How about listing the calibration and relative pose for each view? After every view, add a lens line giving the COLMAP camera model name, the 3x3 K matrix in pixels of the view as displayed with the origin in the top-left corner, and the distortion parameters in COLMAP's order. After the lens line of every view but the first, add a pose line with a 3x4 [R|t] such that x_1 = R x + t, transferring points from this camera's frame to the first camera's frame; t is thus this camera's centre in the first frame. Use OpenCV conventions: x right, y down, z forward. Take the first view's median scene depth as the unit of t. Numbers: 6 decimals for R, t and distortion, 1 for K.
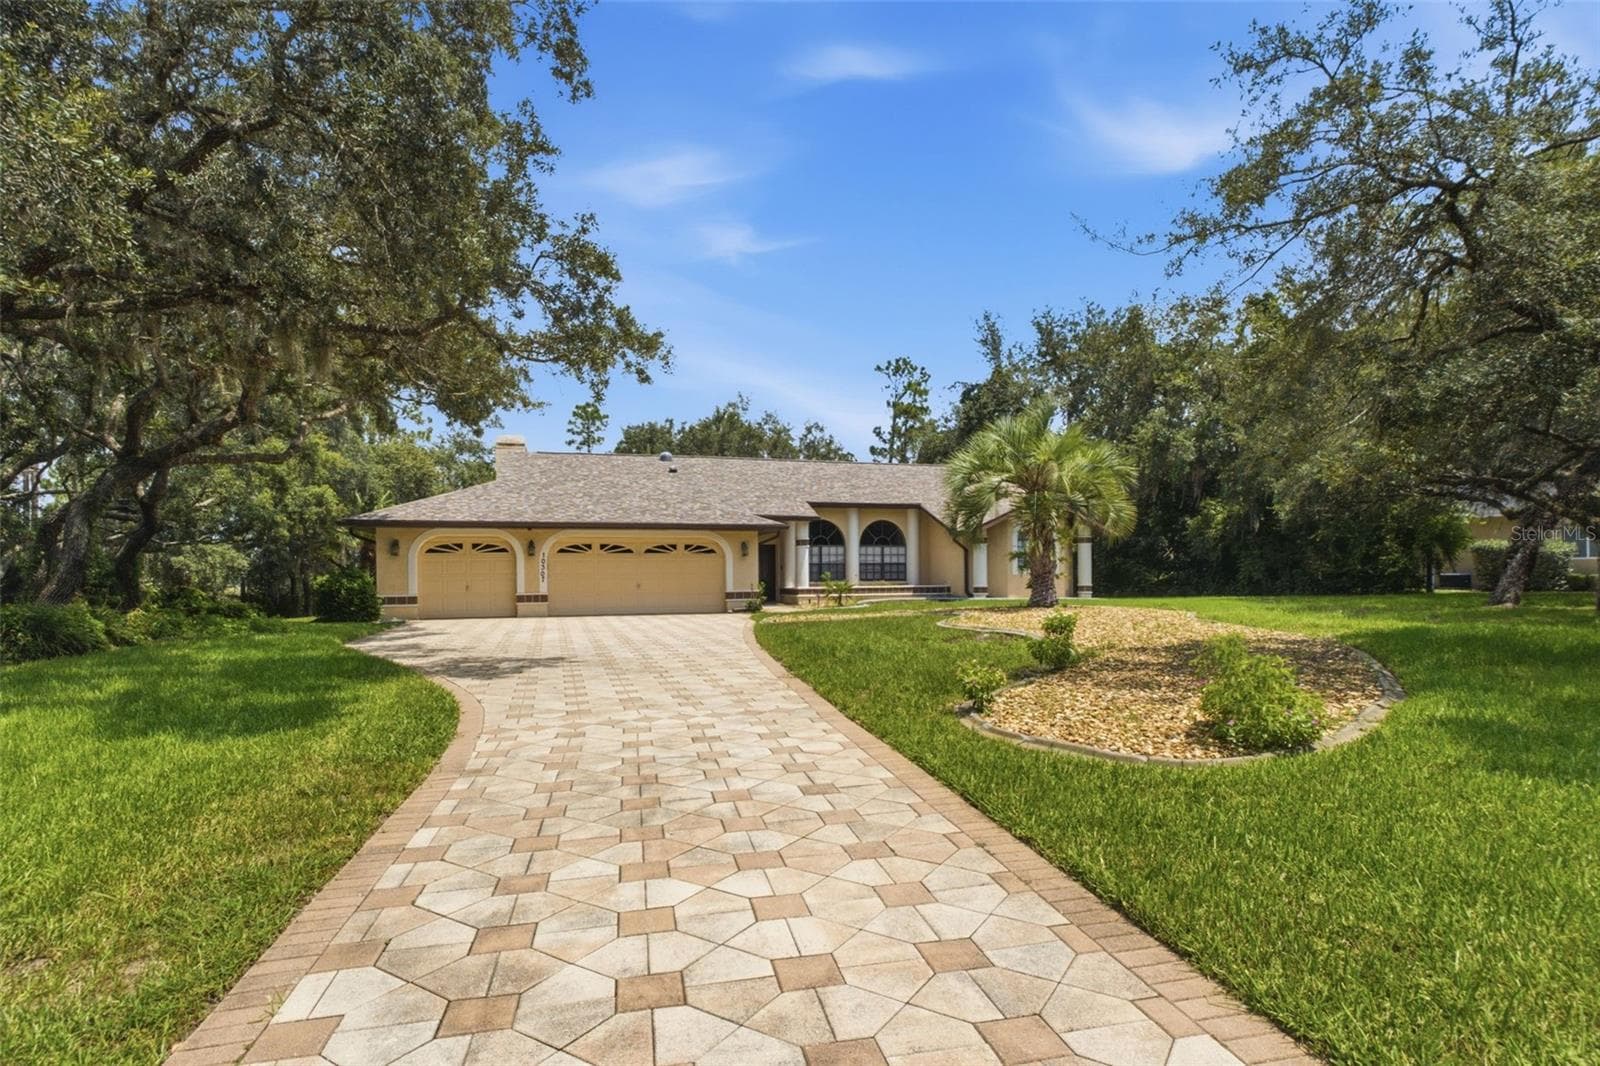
lens RADIAL K [[741.5, 0, 800.0], [0, 741.5, 533.0], [0, 0, 1]] dist [0.027691, -0.000054]
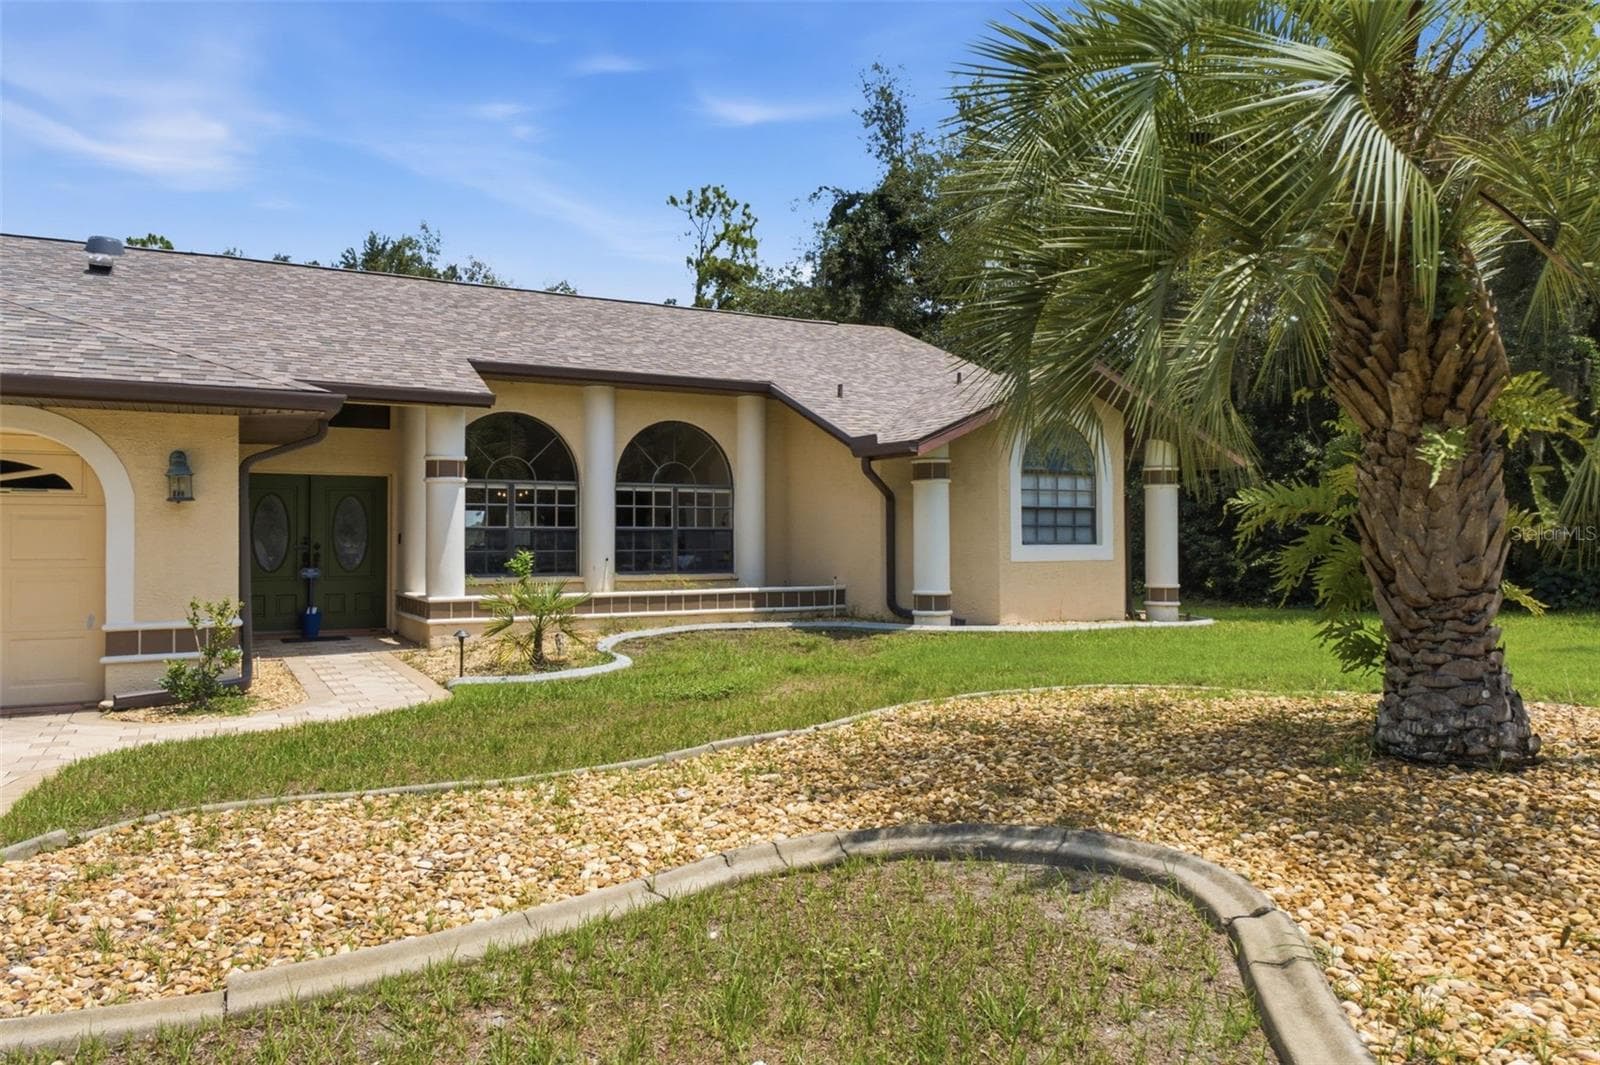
lens RADIAL K [[741.5, 0, 800.0], [0, 741.5, 532.5], [0, 0, 1]] dist [0.027691, -0.000054]
pose [[0.962676, 0.007122, 0.270561, 0.069372], [-0.017959, 0.999132, 0.037599, 0.026146], [-0.270058, -0.041055, 0.961968, 0.610016]]
